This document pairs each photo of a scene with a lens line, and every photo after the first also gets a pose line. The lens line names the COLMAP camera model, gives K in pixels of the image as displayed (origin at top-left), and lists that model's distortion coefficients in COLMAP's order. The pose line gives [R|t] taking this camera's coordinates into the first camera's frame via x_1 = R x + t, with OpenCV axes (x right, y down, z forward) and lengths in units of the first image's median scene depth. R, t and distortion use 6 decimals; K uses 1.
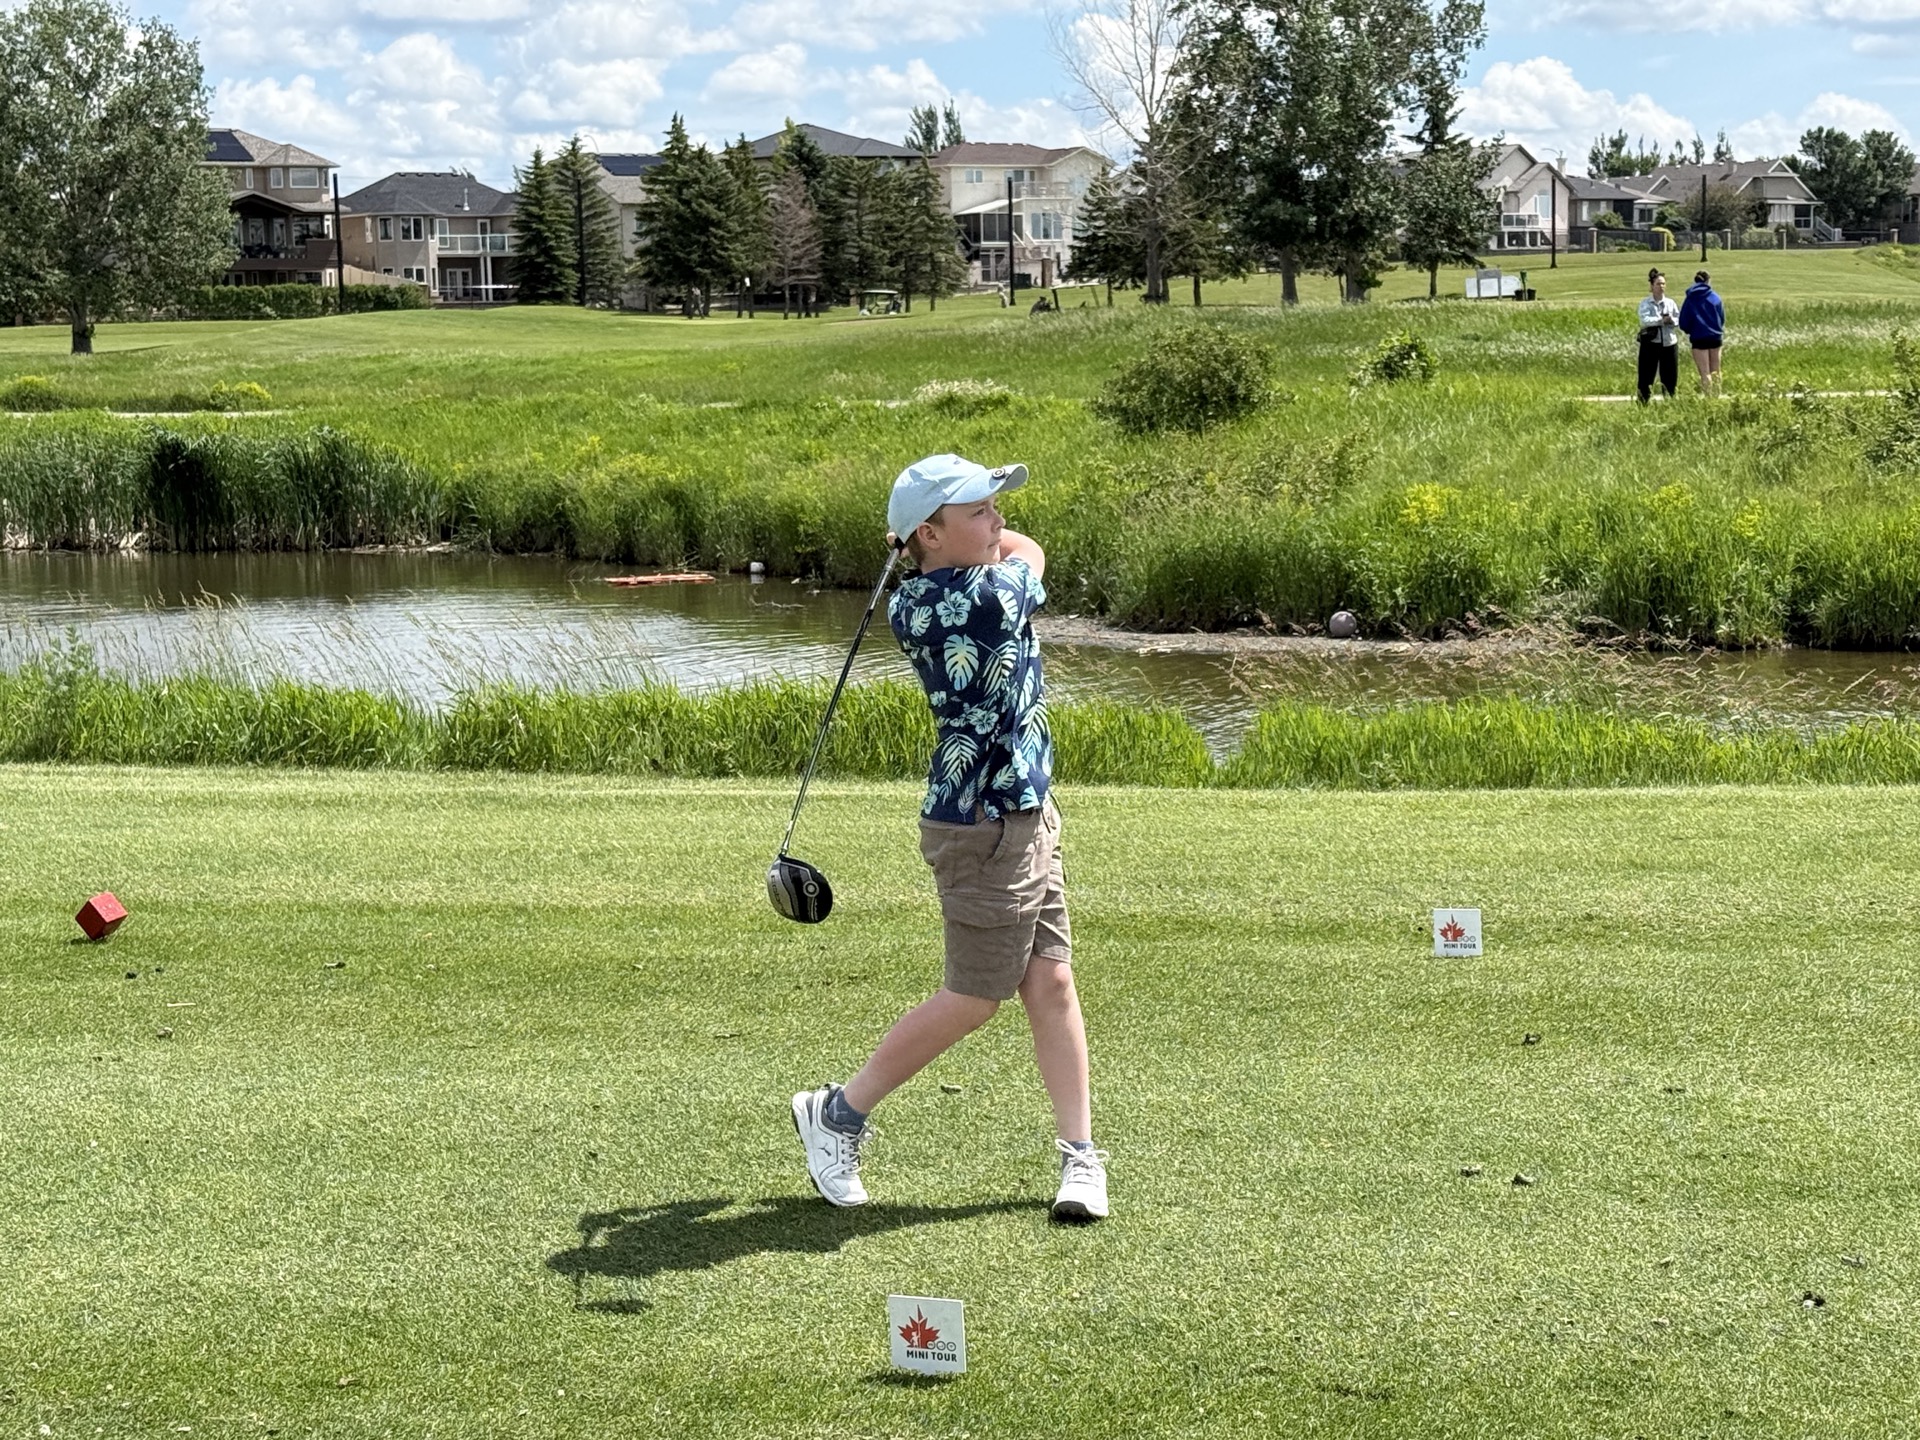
lens RADIAL K [[3545.1, 0, 963.2], [0, 3545.1, 720.4], [0, 0, 1]] dist [0.145895, 0.000000]
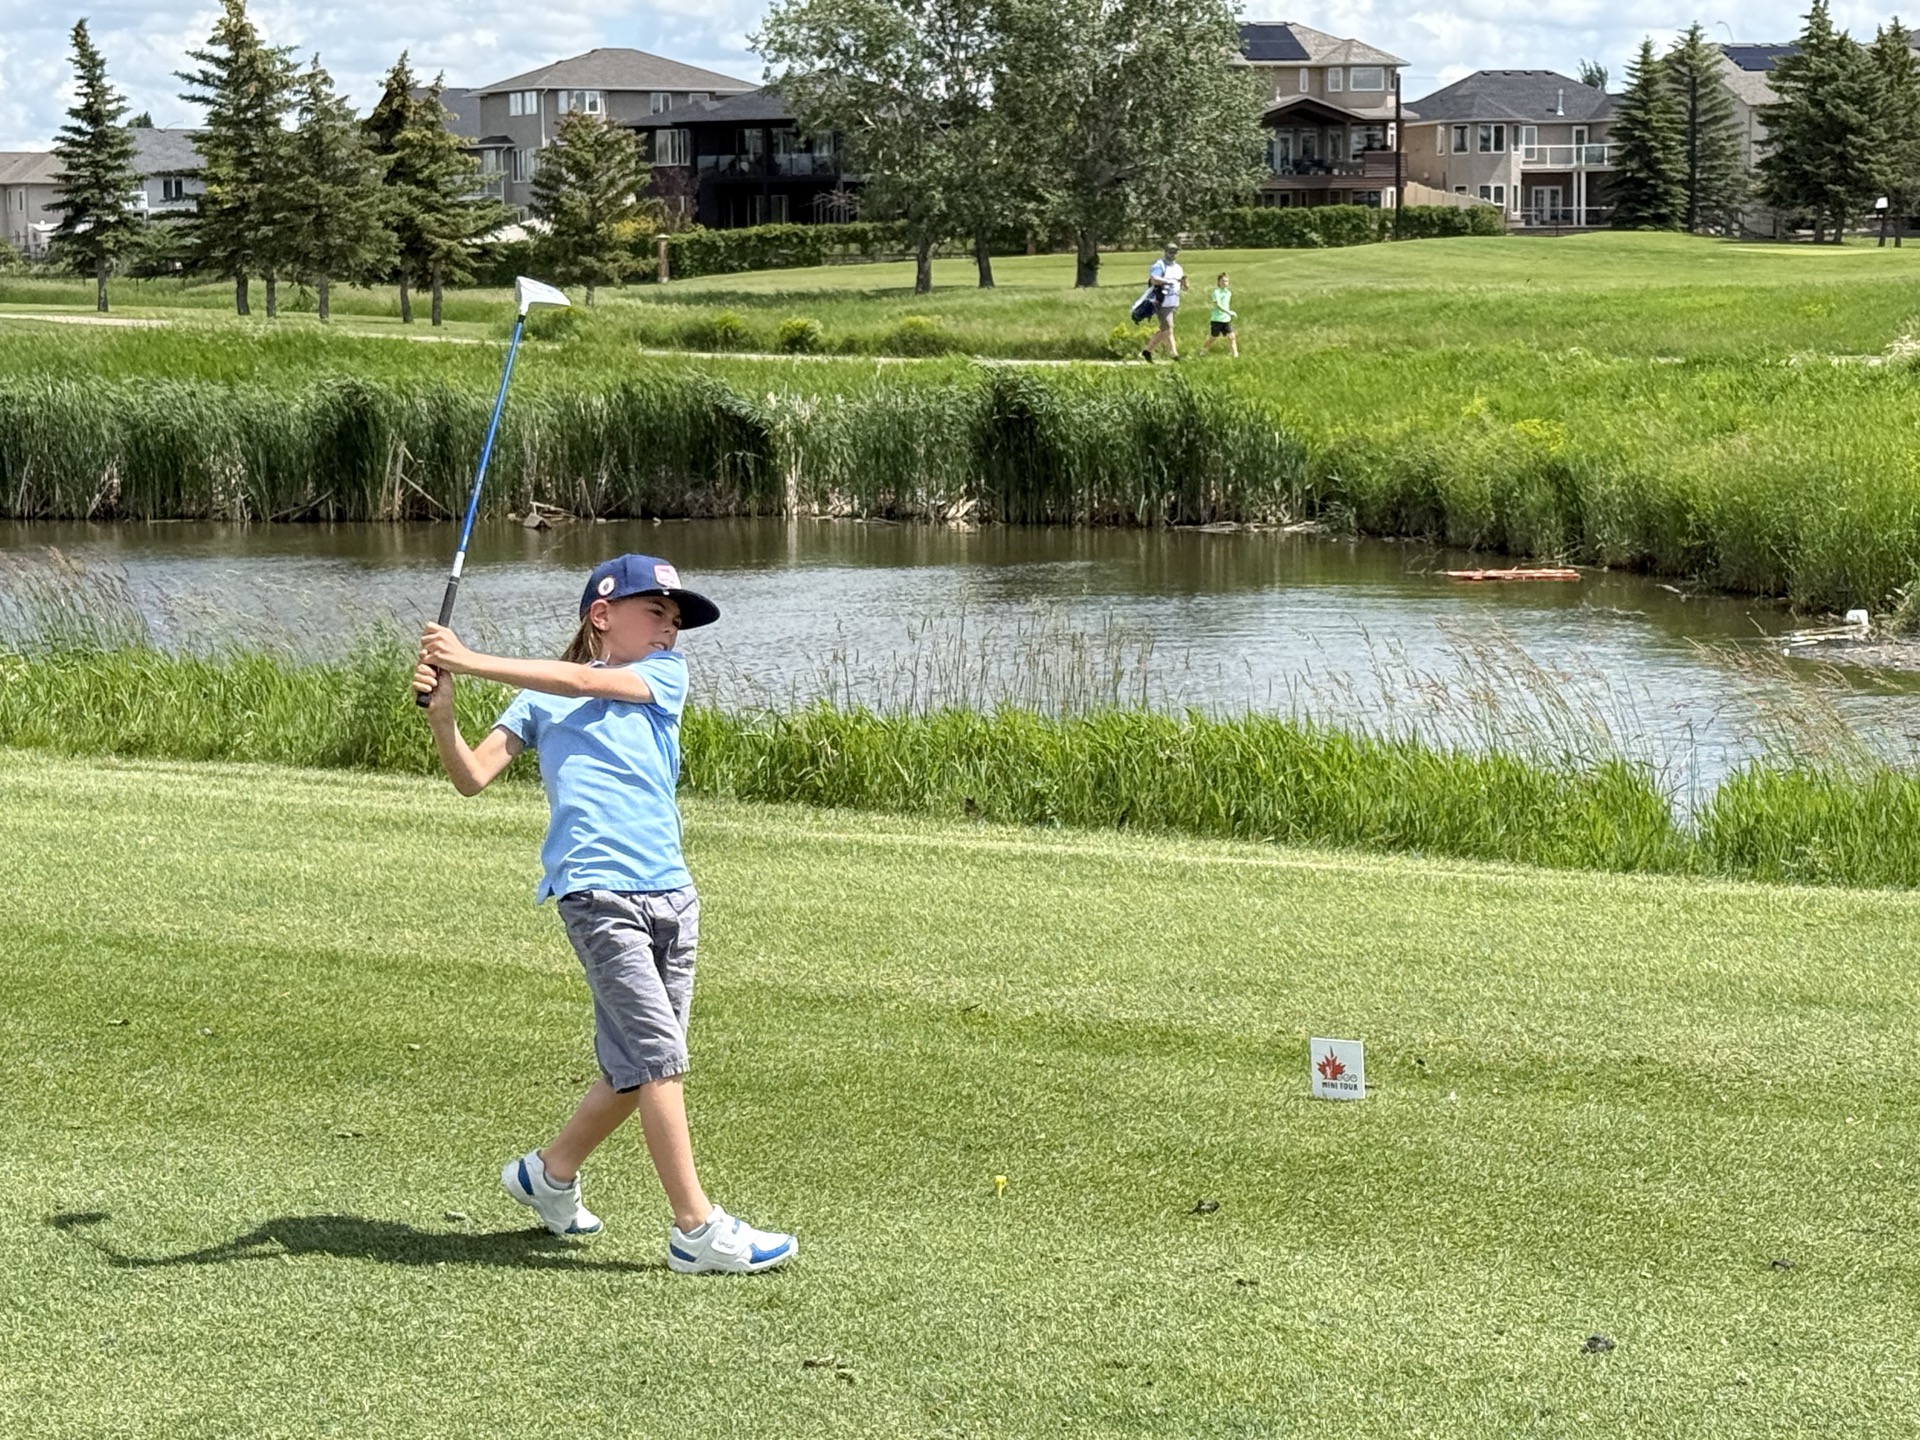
lens RADIAL K [[4247.5, 0, 898.2], [0, 4247.5, 817.4], [0, 0, 1]] dist [0.142106, 0.000000]
pose [[0.954771, 0.050718, -0.292986, 0.016347], [-0.044528, 0.998622, 0.027762, -0.001018], [0.293991, -0.013460, 0.955714, 0.002238]]
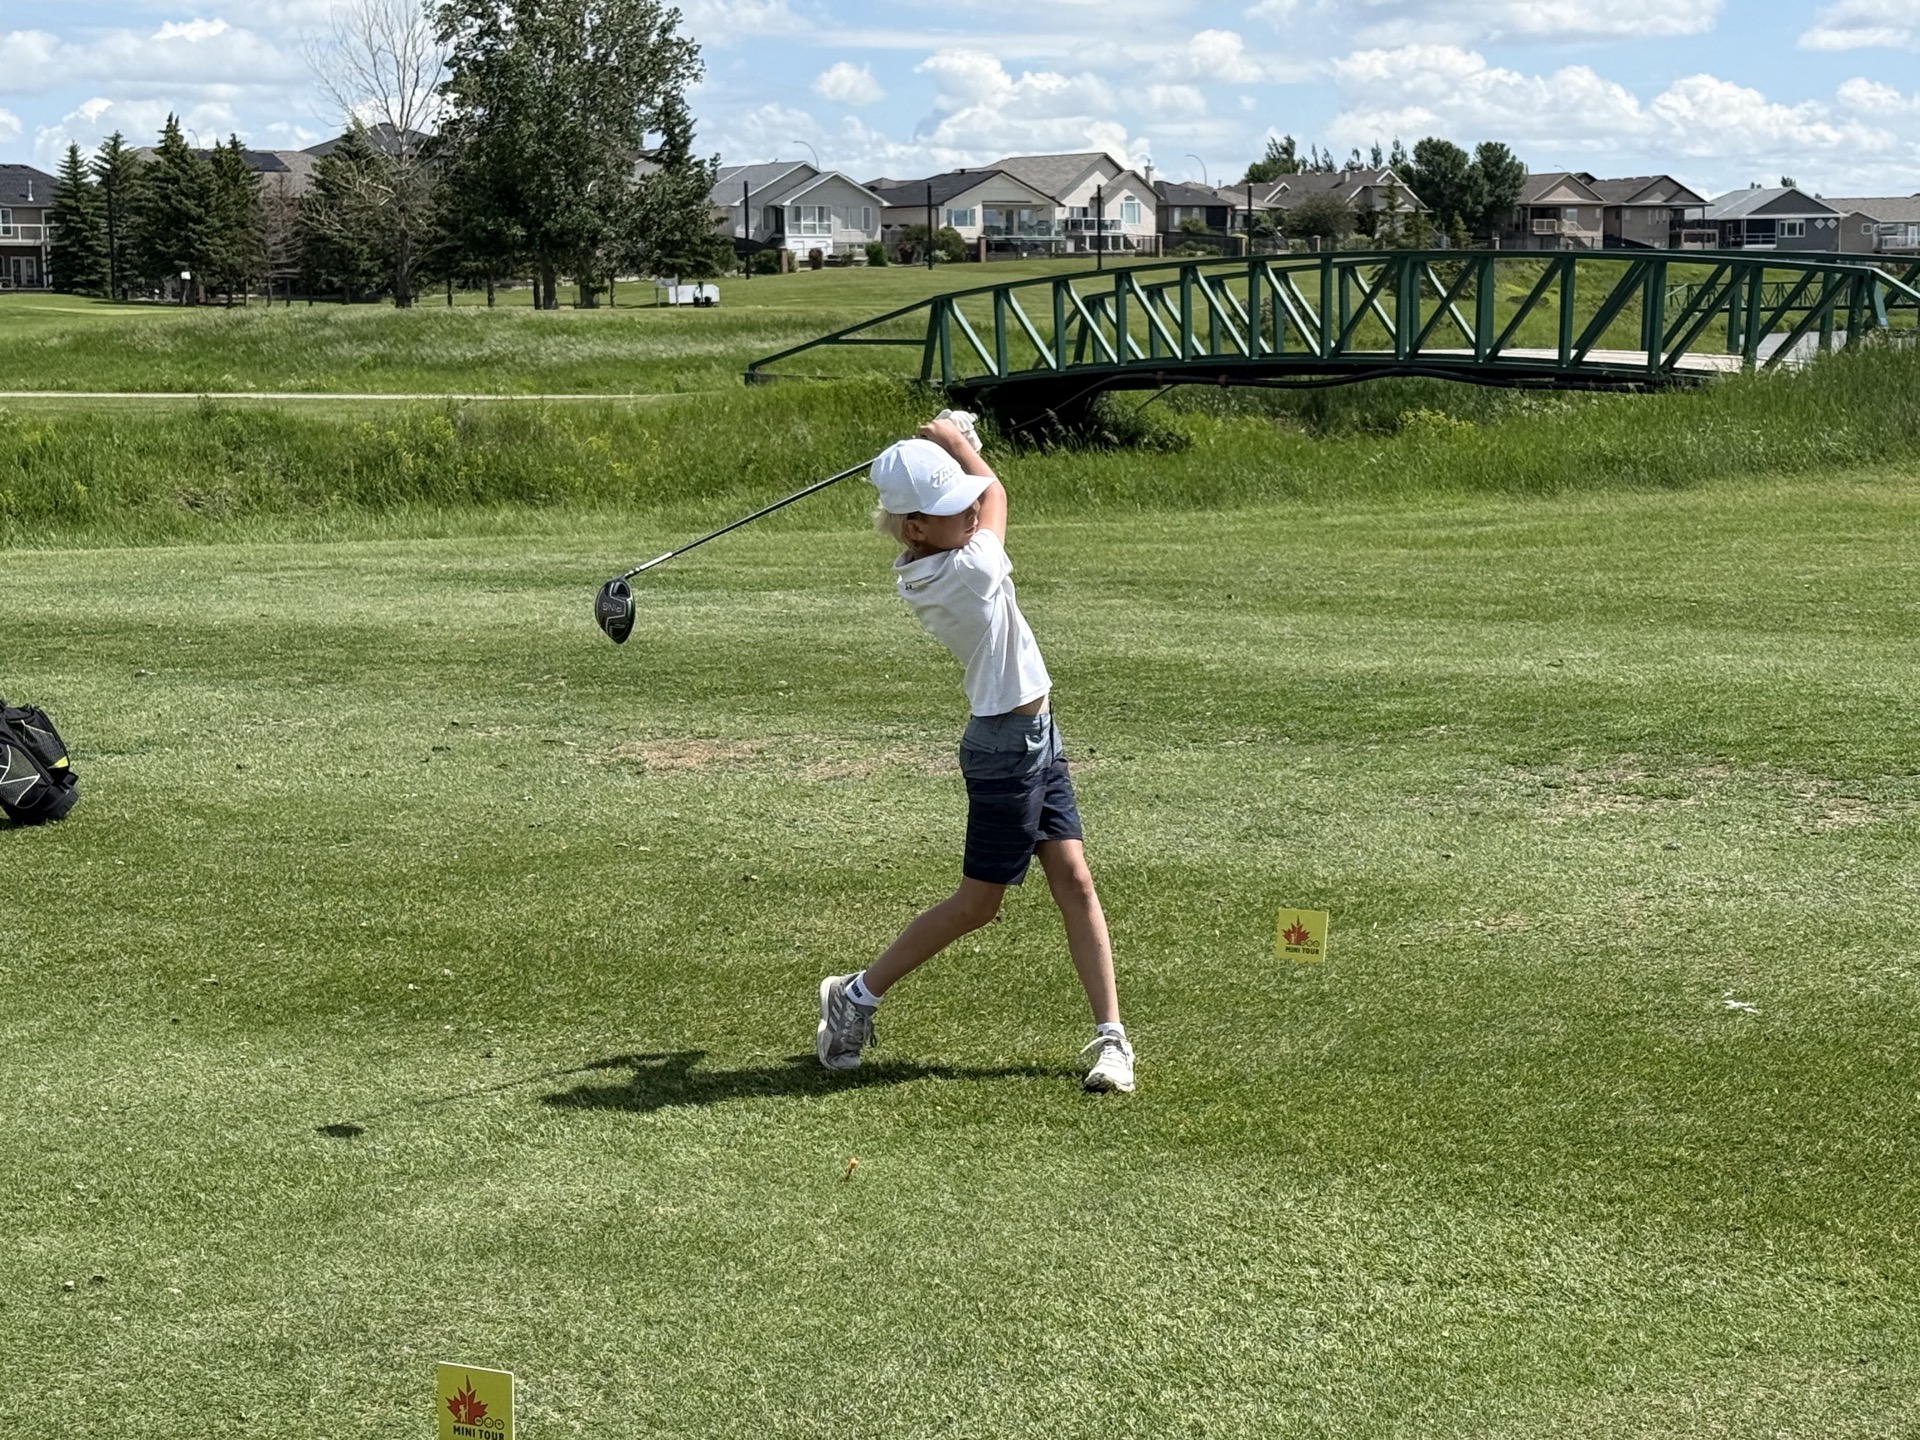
lens RADIAL K [[3545.1, 0, 953.8], [0, 3545.1, 713.7], [0, 0, 1]] dist [0.145895, 0.000000]
pose [[0.999777, 0.008260, 0.019444, 0.135767], [-0.008287, 0.999965, 0.001293, 0.003911], [-0.019433, -0.001453, 0.999810, -0.066322]]
